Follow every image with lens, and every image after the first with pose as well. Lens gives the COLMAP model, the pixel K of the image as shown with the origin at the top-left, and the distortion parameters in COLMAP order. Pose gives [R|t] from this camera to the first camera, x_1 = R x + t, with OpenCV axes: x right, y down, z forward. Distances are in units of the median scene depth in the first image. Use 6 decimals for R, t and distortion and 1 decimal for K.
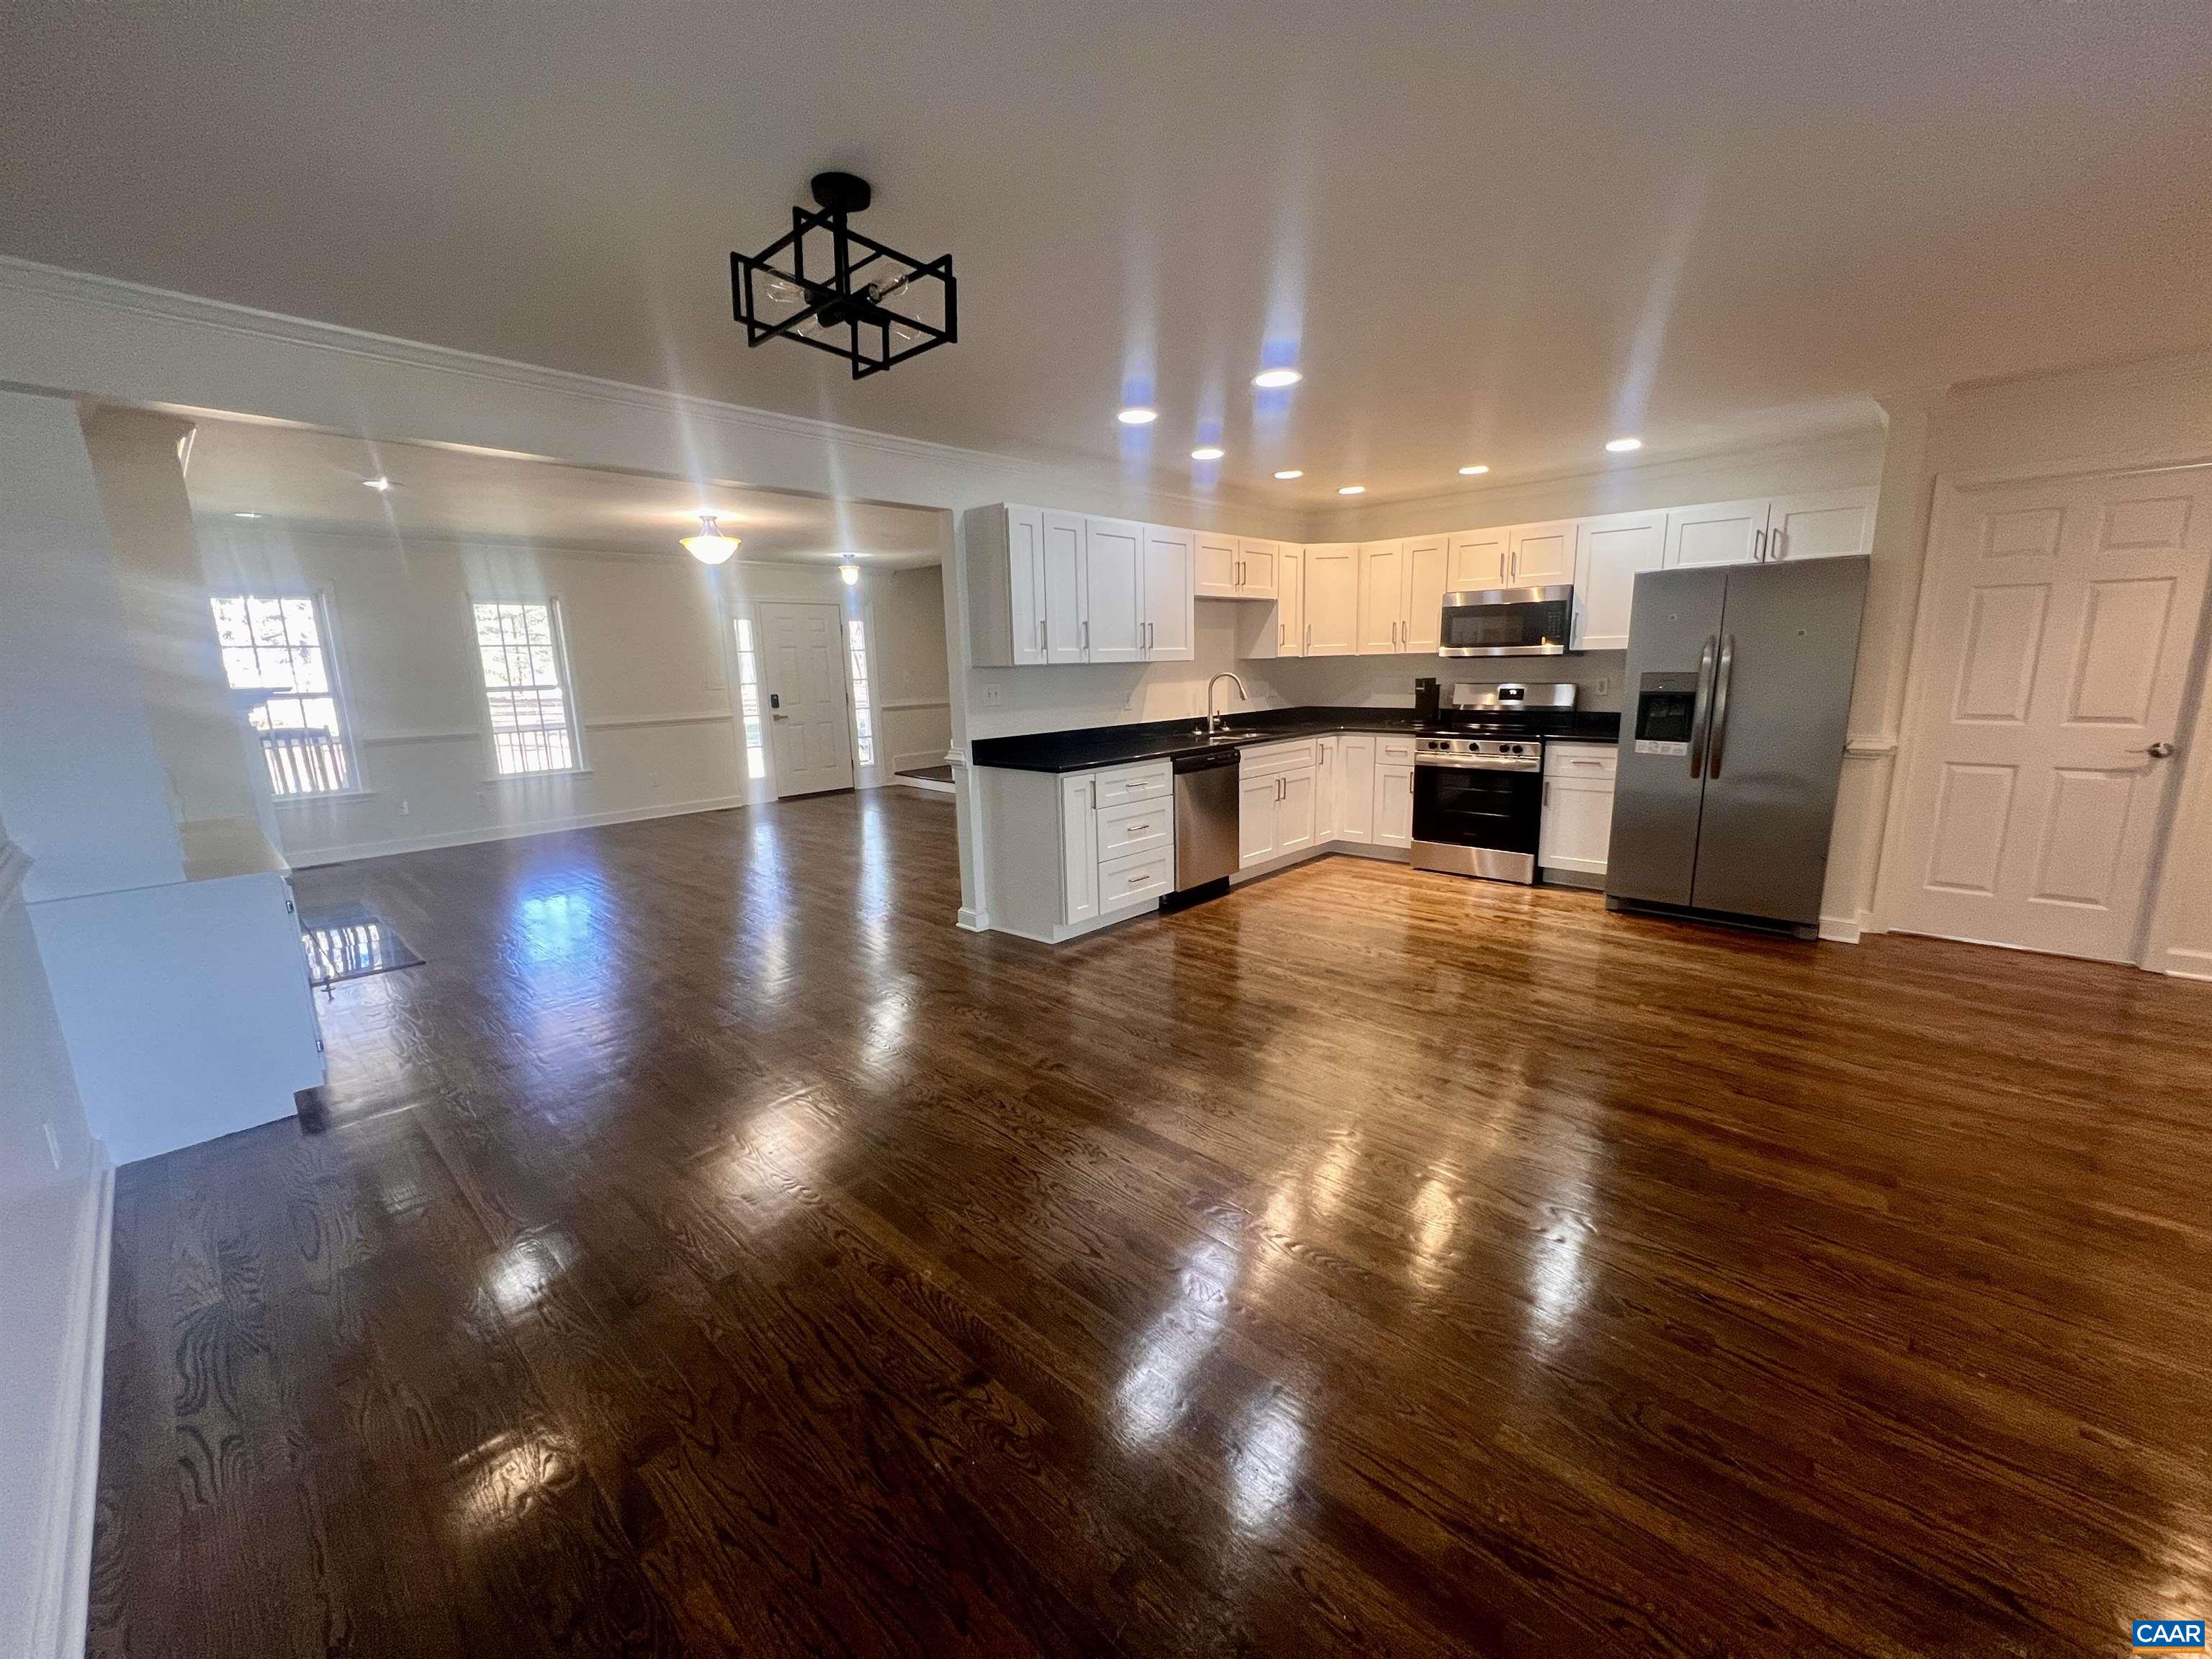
lens RADIAL K [[886.4, 0, 1115.4], [0, 886.4, 838.1], [0, 0, 1]] dist [-0.004023, -0.000027]
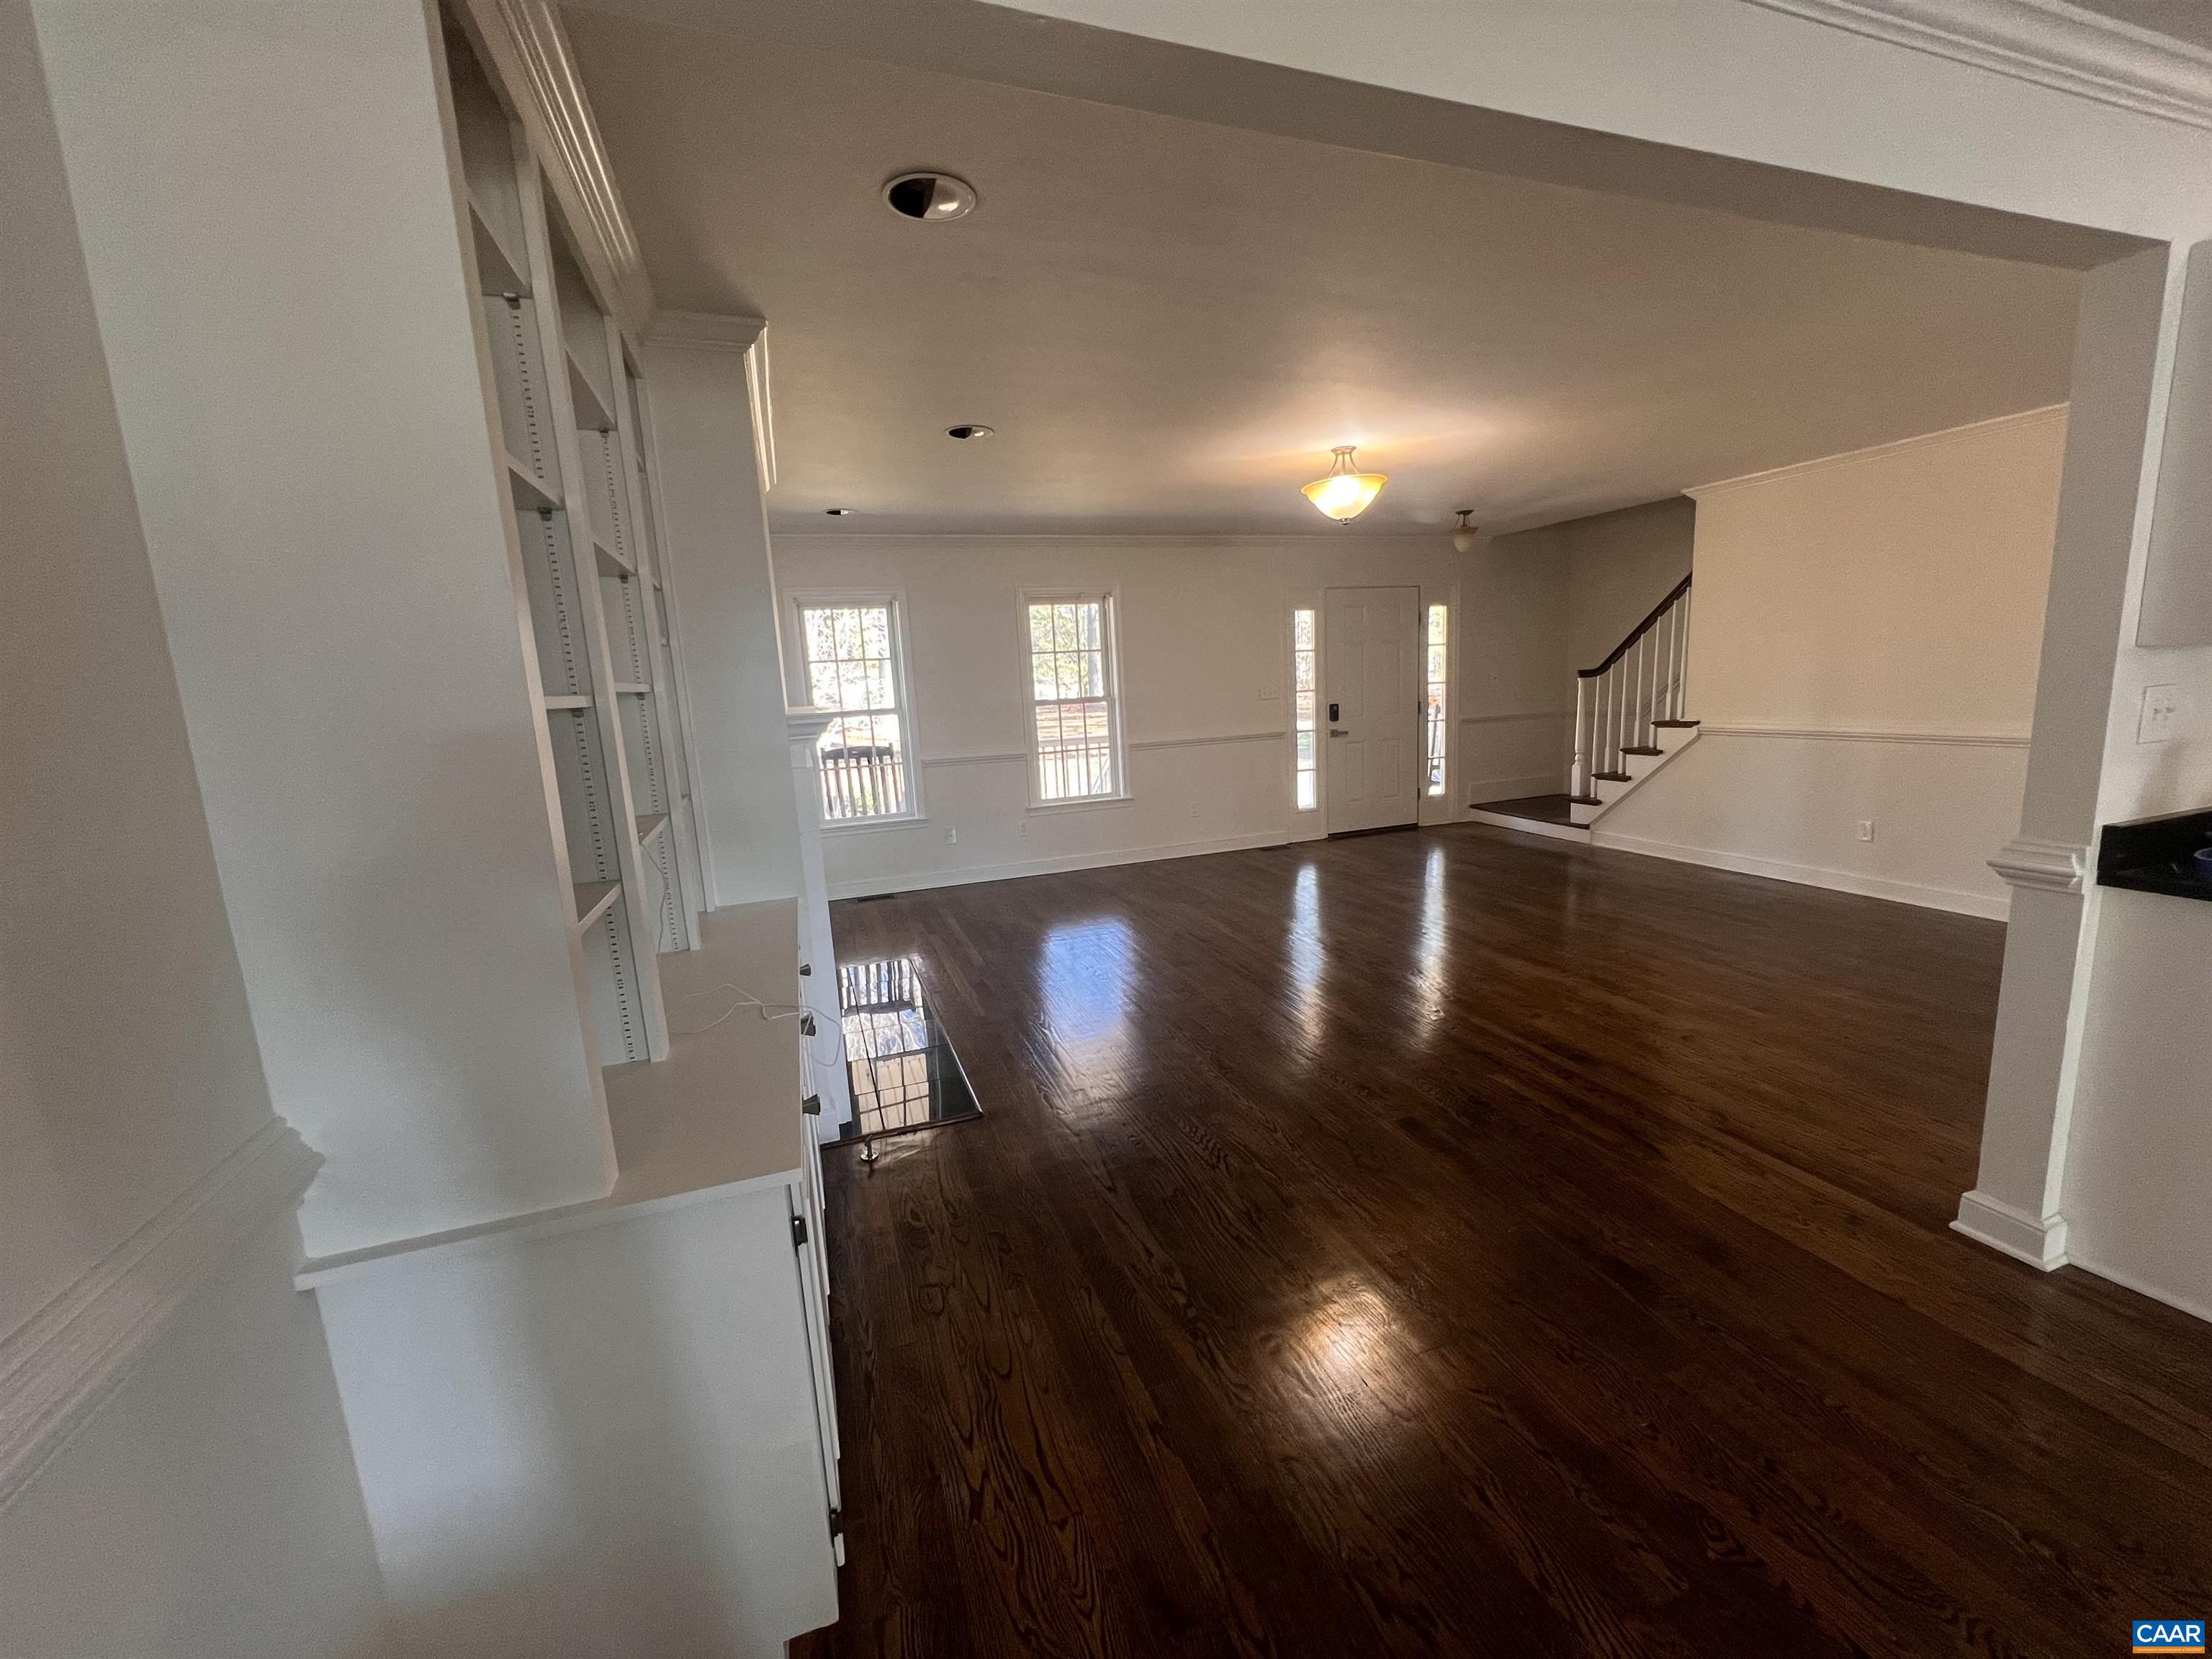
lens RADIAL K [[885.7, 0, 1104.1], [0, 885.7, 827.8], [0, 0, 1]] dist [-0.000784, -0.000052]
pose [[0.882599, 0.056339, -0.466738, -0.260154], [-0.062890, 0.998019, 0.001545, -0.055060], [0.465901, 0.027989, 0.884394, 0.288516]]
